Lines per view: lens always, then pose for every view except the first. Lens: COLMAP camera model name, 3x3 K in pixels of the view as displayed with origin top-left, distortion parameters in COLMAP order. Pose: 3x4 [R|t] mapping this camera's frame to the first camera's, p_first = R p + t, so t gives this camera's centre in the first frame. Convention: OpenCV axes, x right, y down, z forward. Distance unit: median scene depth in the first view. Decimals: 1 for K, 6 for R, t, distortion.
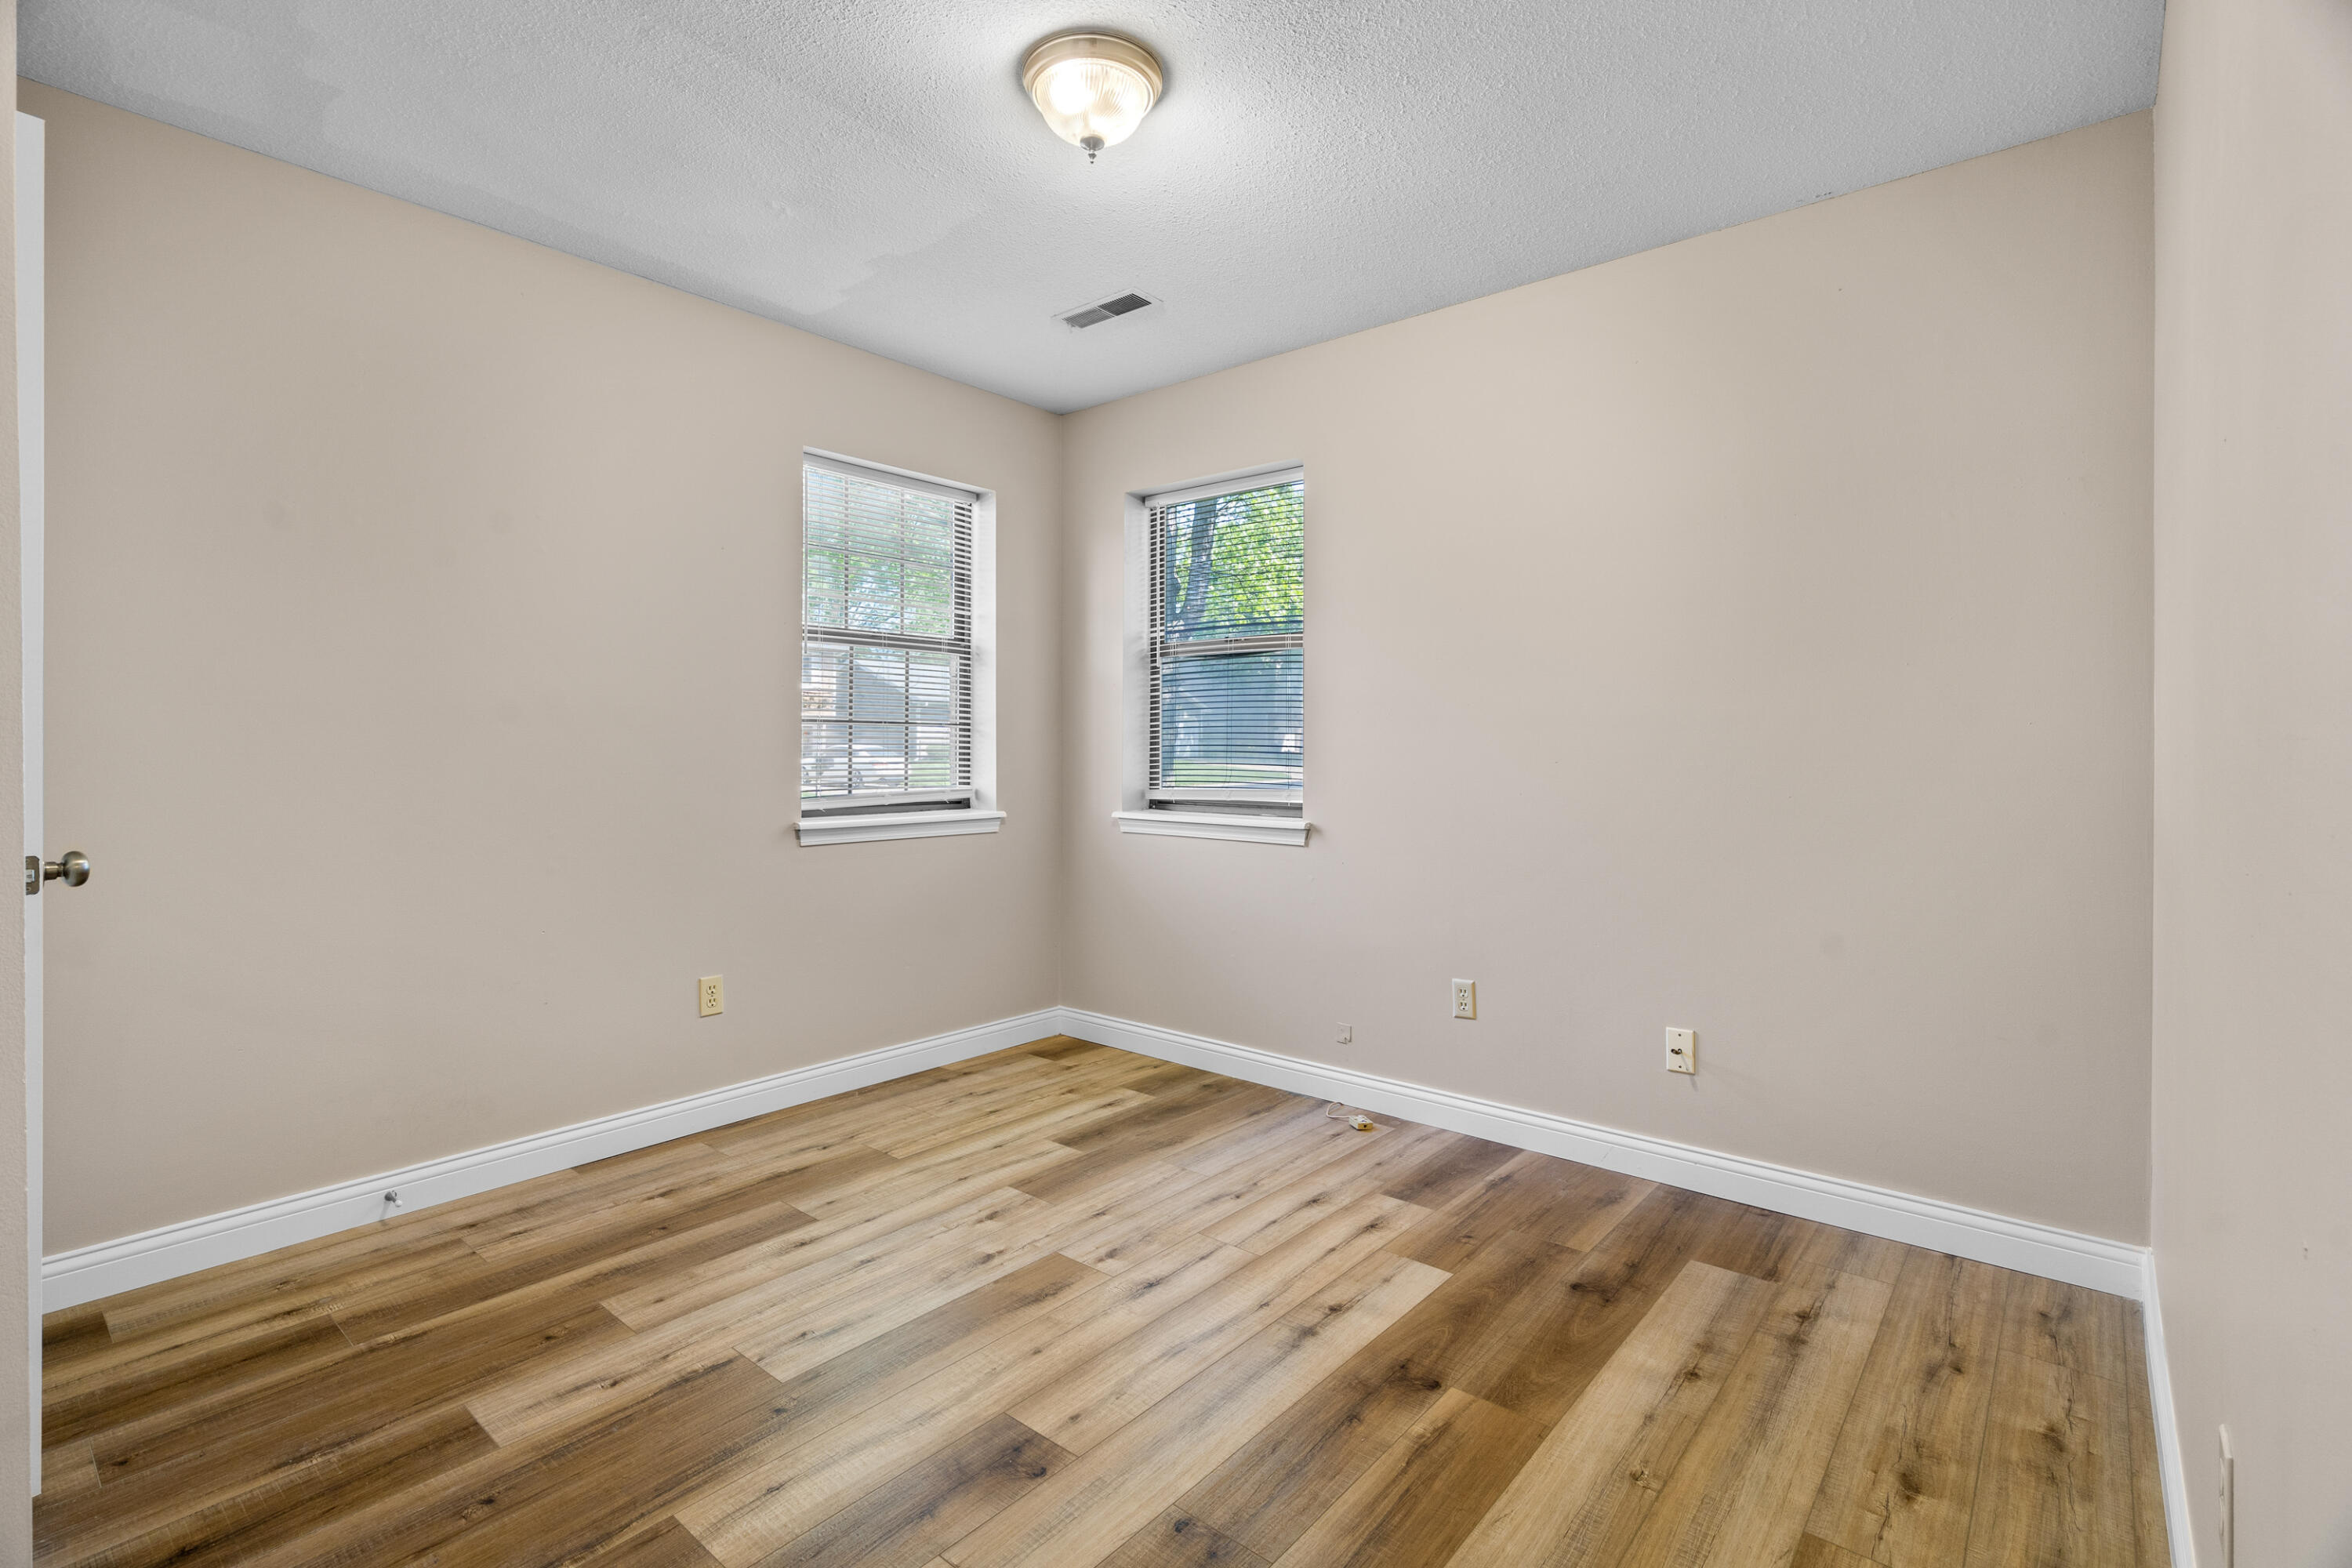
lens RADIAL K [[1077.8, 0, 1180.0], [0, 1077.8, 779.6], [0, 0, 1]] dist [-0.000040, 0.000052]
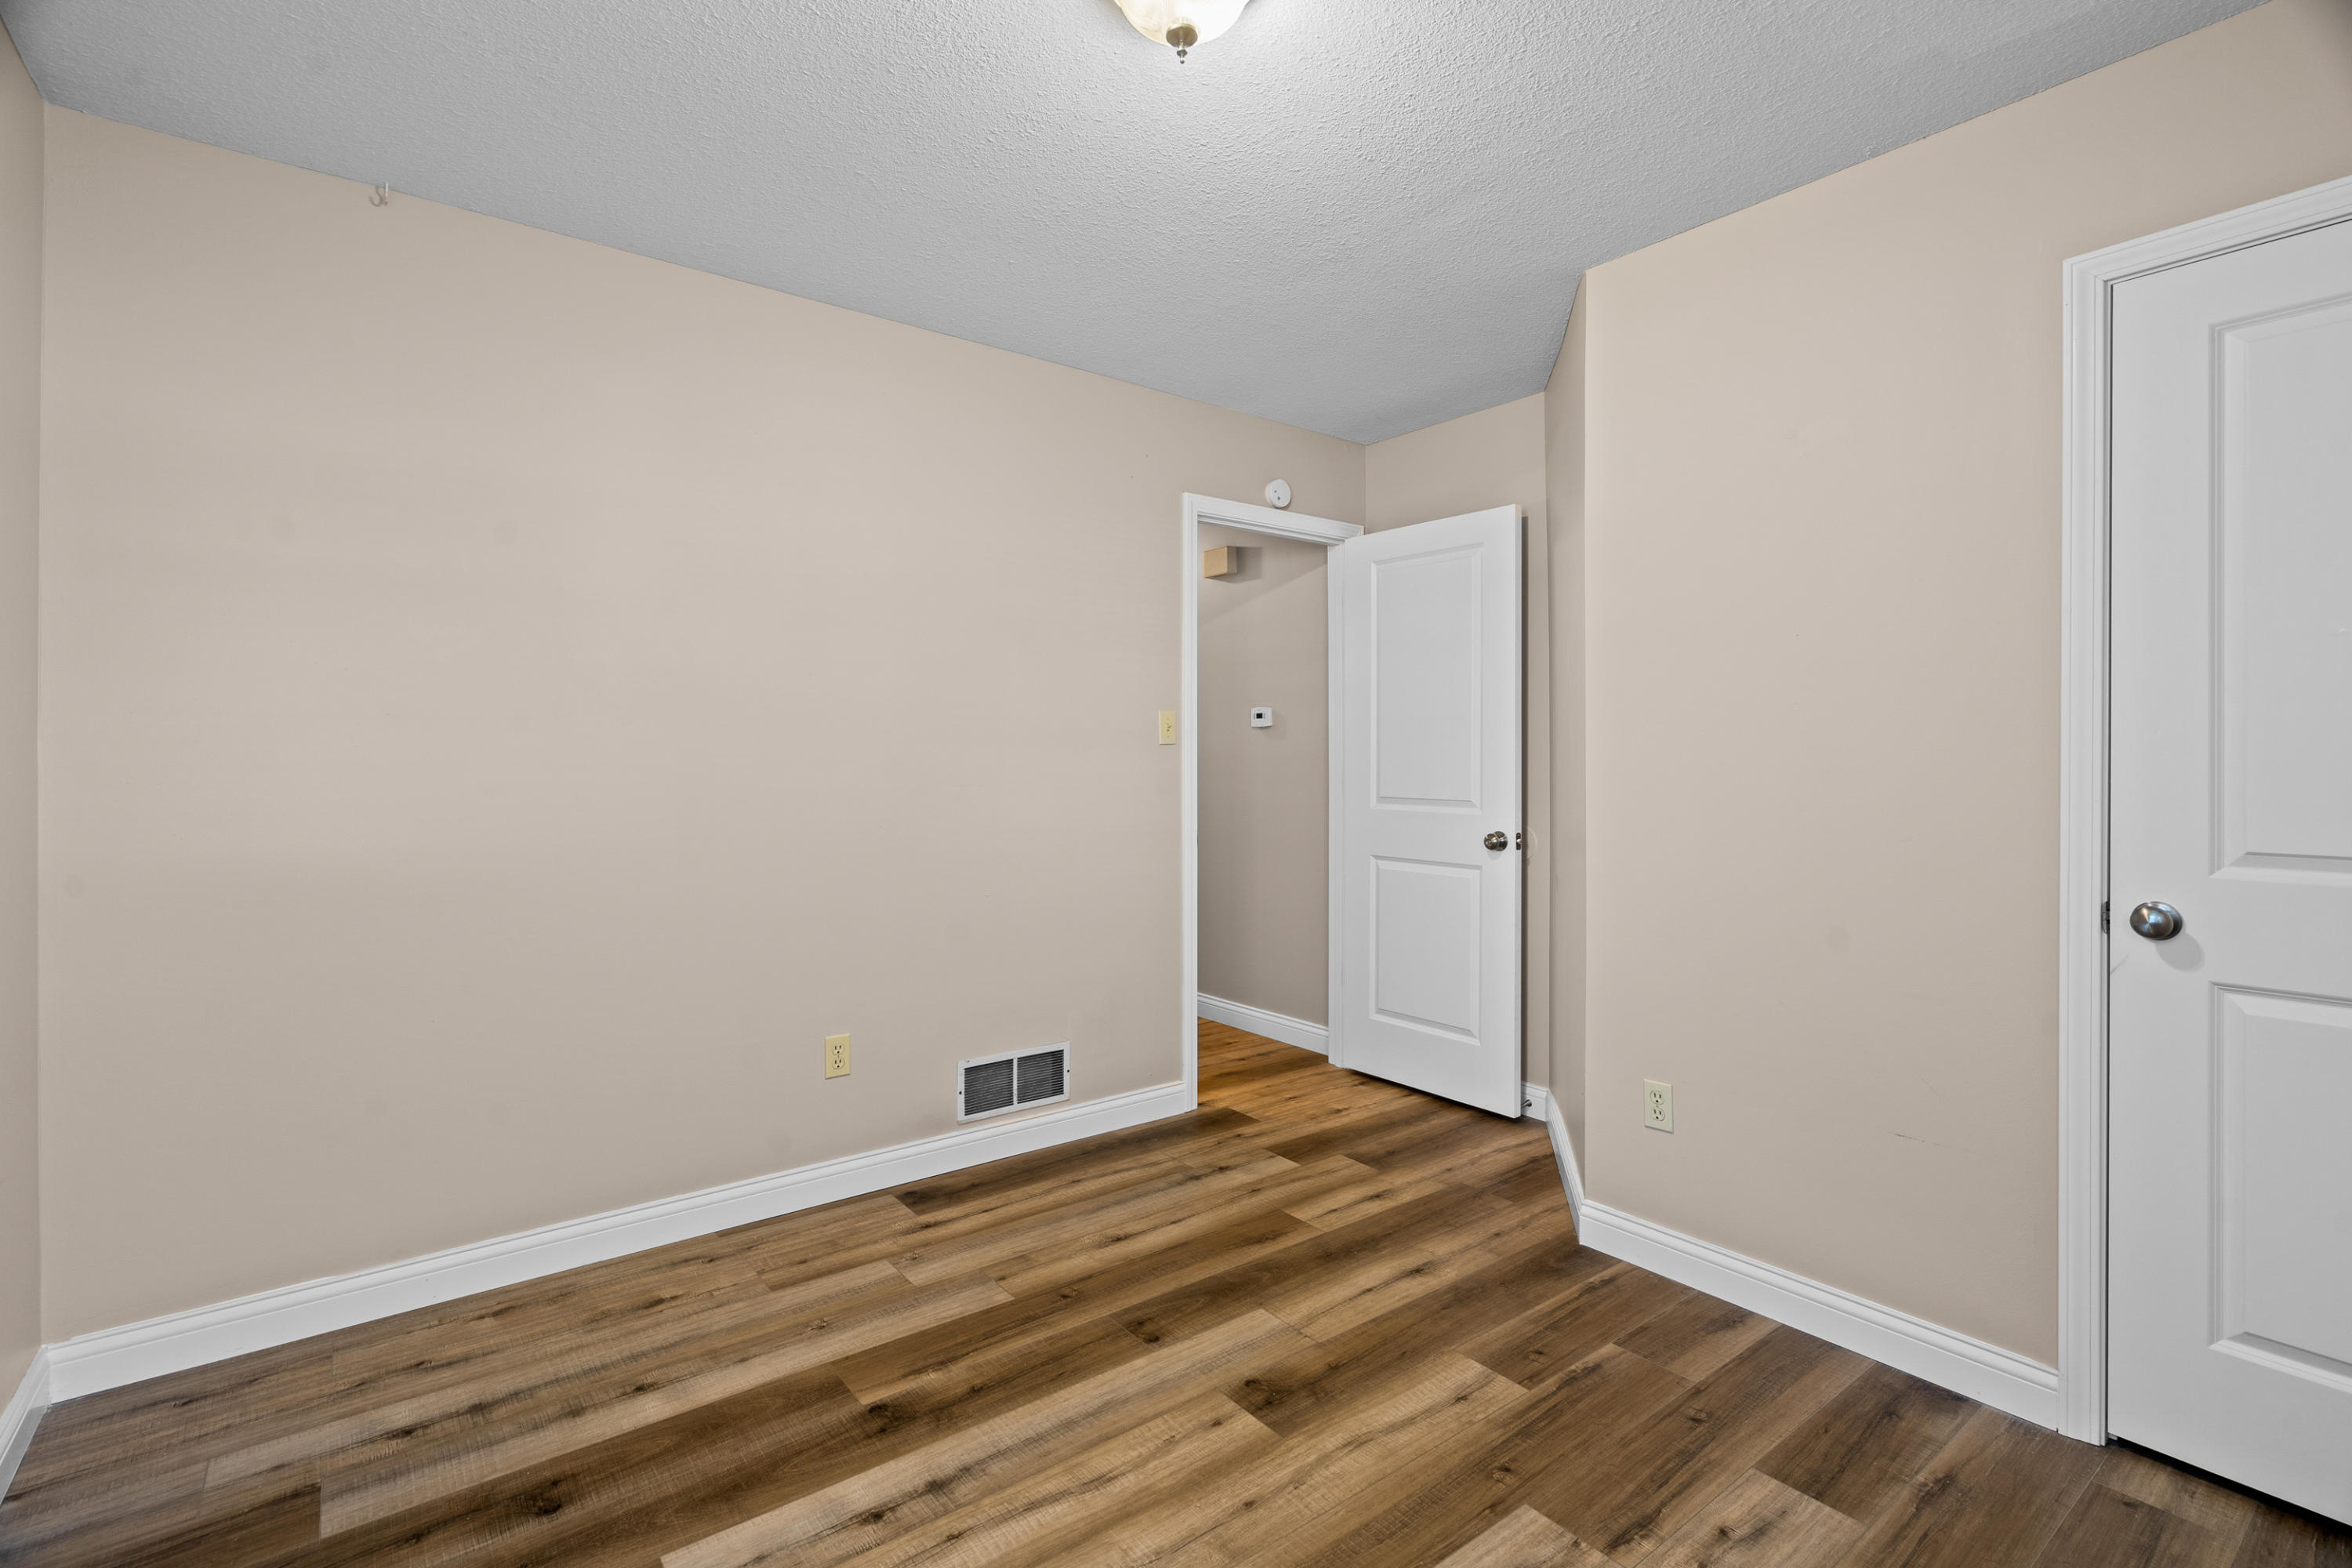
lens RADIAL K [[1077.8, 0, 1180.0], [0, 1077.8, 779.6], [0, 0, 1]] dist [-0.000040, 0.000052]
pose [[-0.976954, -0.007559, 0.213315, -0.282171], [0.001795, 0.999047, 0.043621, -0.100128], [-0.213442, 0.042999, -0.976009, 1.998151]]
